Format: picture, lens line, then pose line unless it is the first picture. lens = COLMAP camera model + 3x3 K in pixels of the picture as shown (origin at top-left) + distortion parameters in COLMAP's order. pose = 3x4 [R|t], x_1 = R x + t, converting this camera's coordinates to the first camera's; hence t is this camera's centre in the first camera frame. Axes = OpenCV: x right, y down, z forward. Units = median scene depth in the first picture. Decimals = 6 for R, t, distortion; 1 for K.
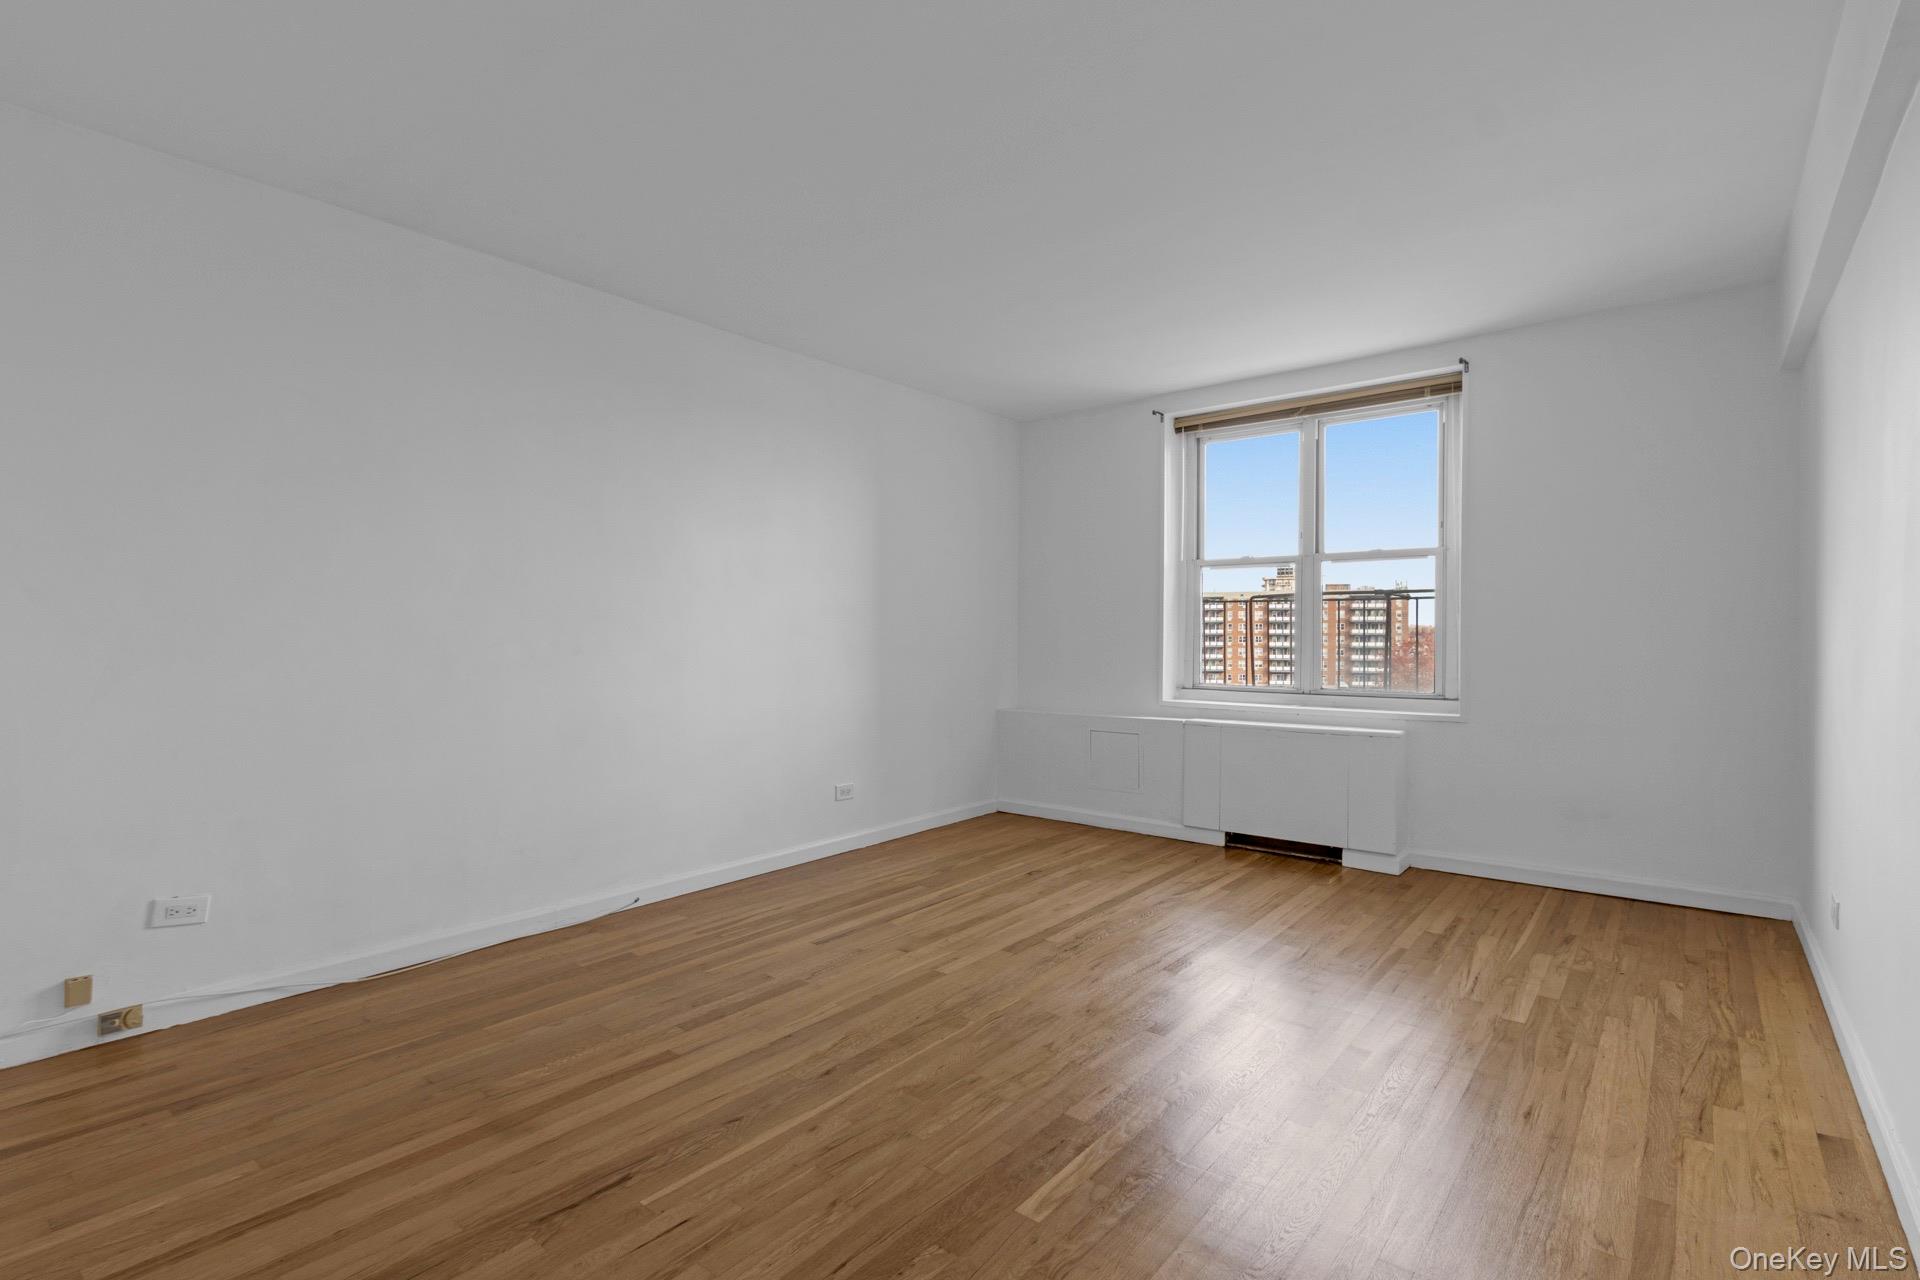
lens RADIAL K [[882.4, 0, 951.3], [0, 882.4, 646.0], [0, 0, 1]] dist [0.005584, -0.000332]
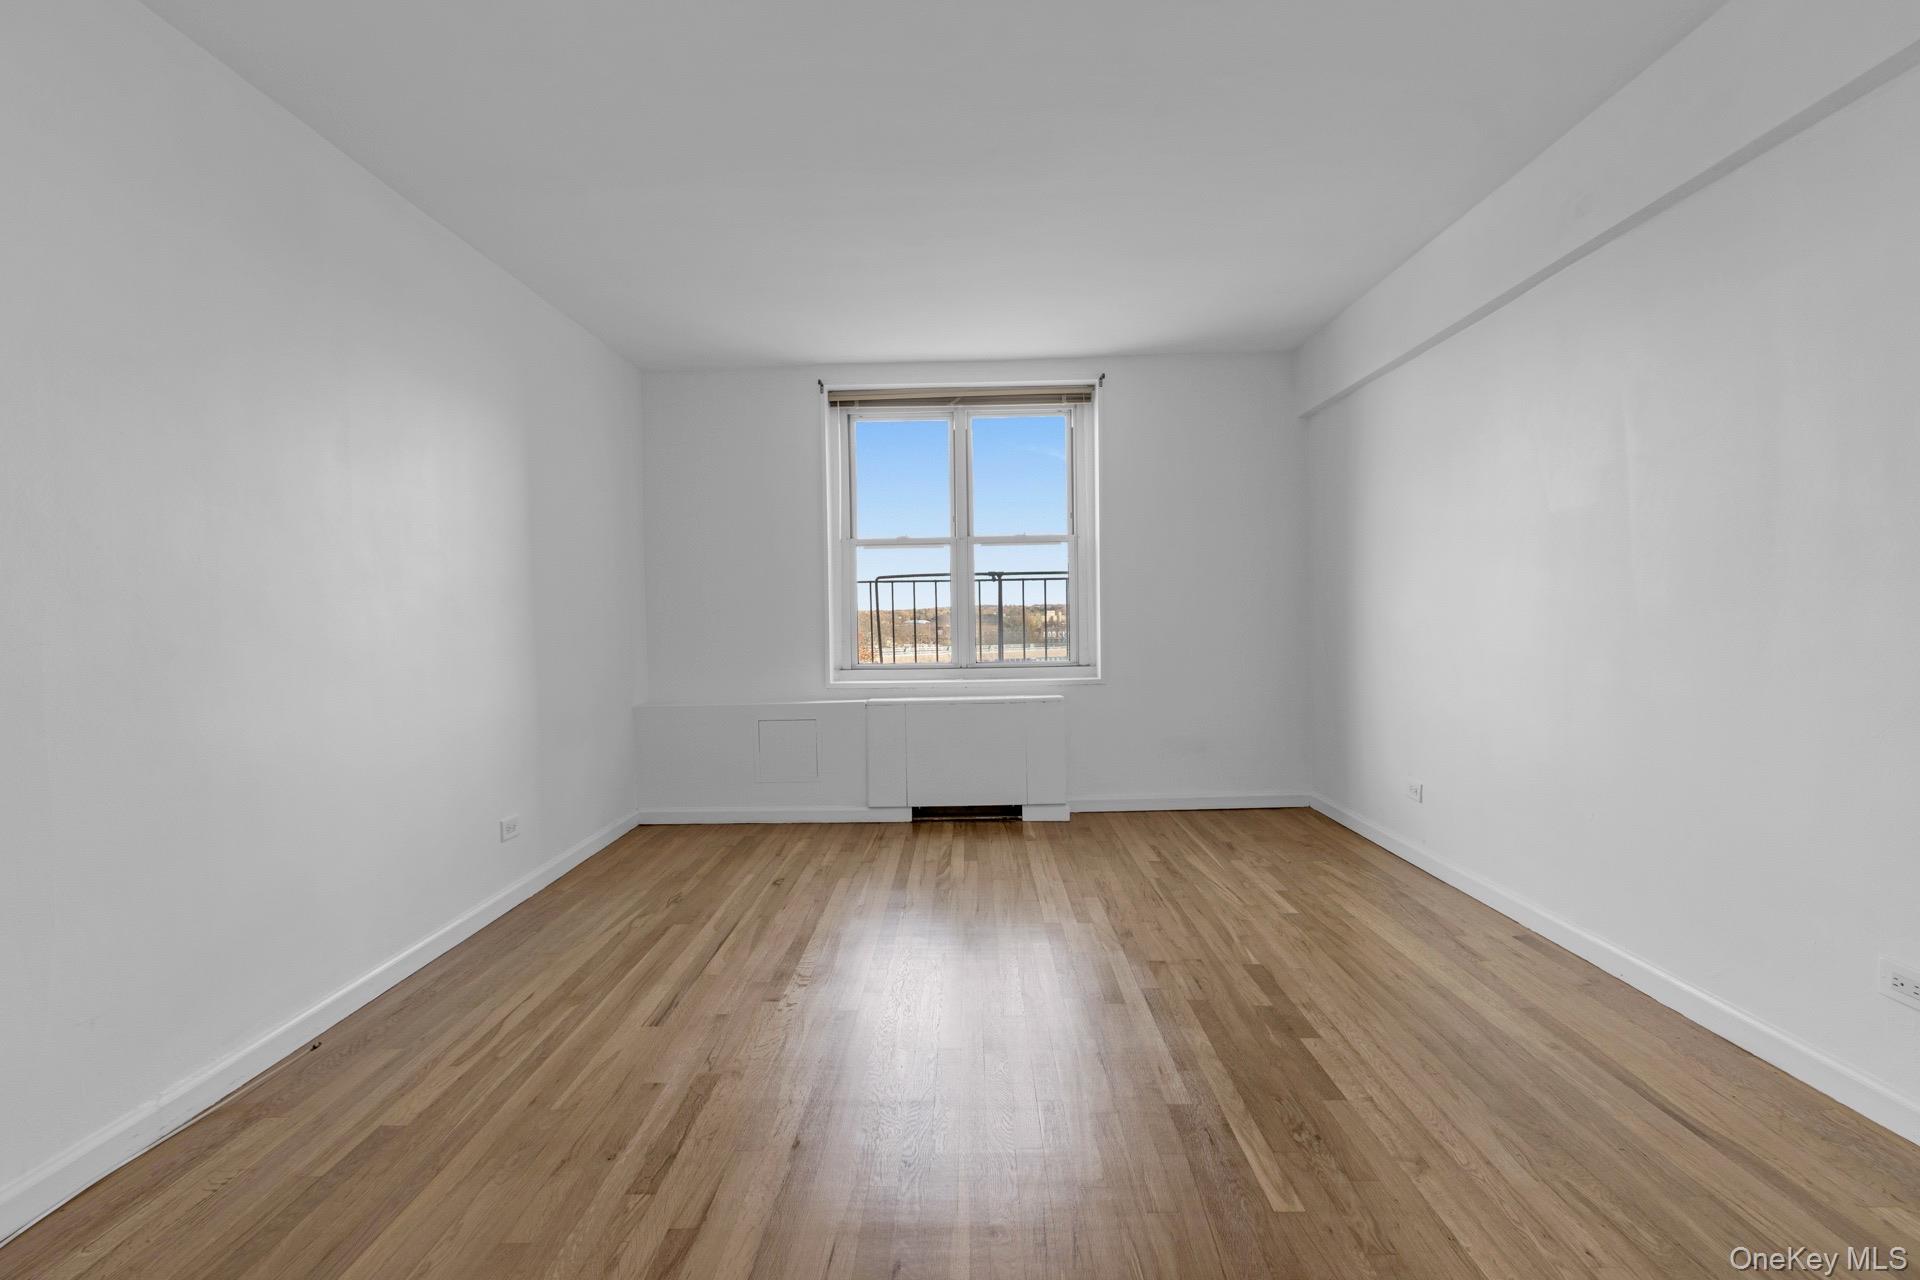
lens RADIAL K [[882.4, 0, 967.7], [0, 882.4, 647.5], [0, 0, 1]] dist [0.005584, -0.000332]
pose [[0.790743, -0.037210, 0.611017, -0.283029], [0.026602, 0.999297, 0.026429, 0.001689], [-0.611571, -0.004644, 0.791176, 0.174926]]
